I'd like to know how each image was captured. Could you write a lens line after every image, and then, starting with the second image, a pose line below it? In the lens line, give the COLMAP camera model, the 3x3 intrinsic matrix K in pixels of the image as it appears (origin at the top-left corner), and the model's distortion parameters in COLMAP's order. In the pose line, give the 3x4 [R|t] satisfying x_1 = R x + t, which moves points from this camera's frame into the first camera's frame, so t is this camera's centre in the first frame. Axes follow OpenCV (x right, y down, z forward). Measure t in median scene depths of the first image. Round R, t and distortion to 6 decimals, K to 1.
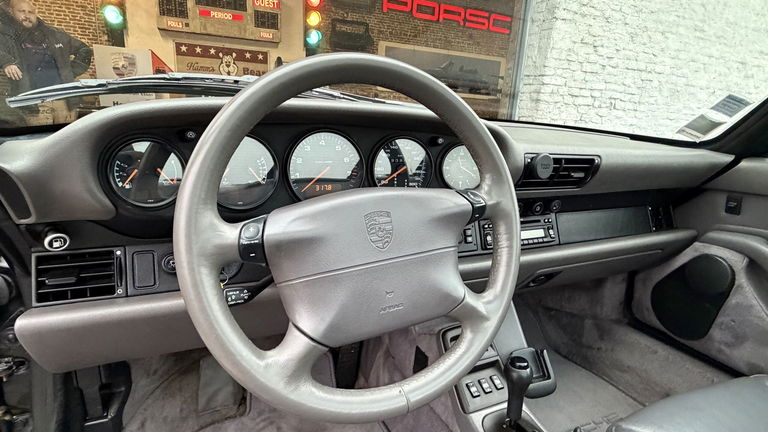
lens RADIAL K [[404.3, 0, 380.2], [0, 404.3, 215.4], [0, 0, 1]] dist [0.001514, 0.000100]
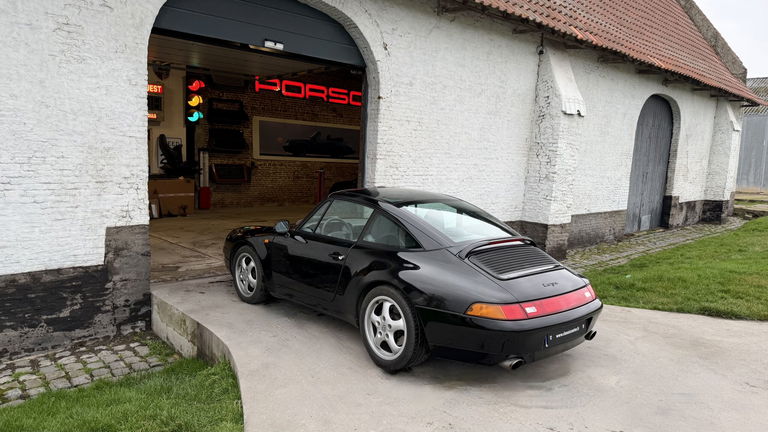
lens RADIAL K [[526.3, 0, 388.0], [0, 526.3, 216.9], [0, 0, 1]] dist [0.013561, -0.015910]
pose [[0.952306, -0.050780, 0.300890, -0.113397], [0.090795, 0.988549, -0.120529, 0.053174], [-0.291325, 0.142099, 0.946012, -0.490408]]
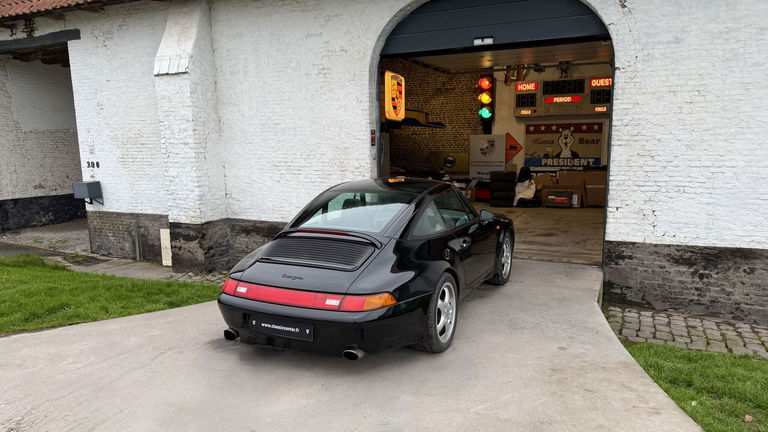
lens RADIAL K [[526.3, 0, 380.4], [0, 526.3, 212.1], [0, 0, 1]] dist [0.013561, -0.015910]
pose [[0.647794, 0.039785, -0.760776, 0.445946], [-0.150286, 0.985685, -0.076420, 0.039637], [0.746845, 0.163839, 0.644500, -0.352181]]
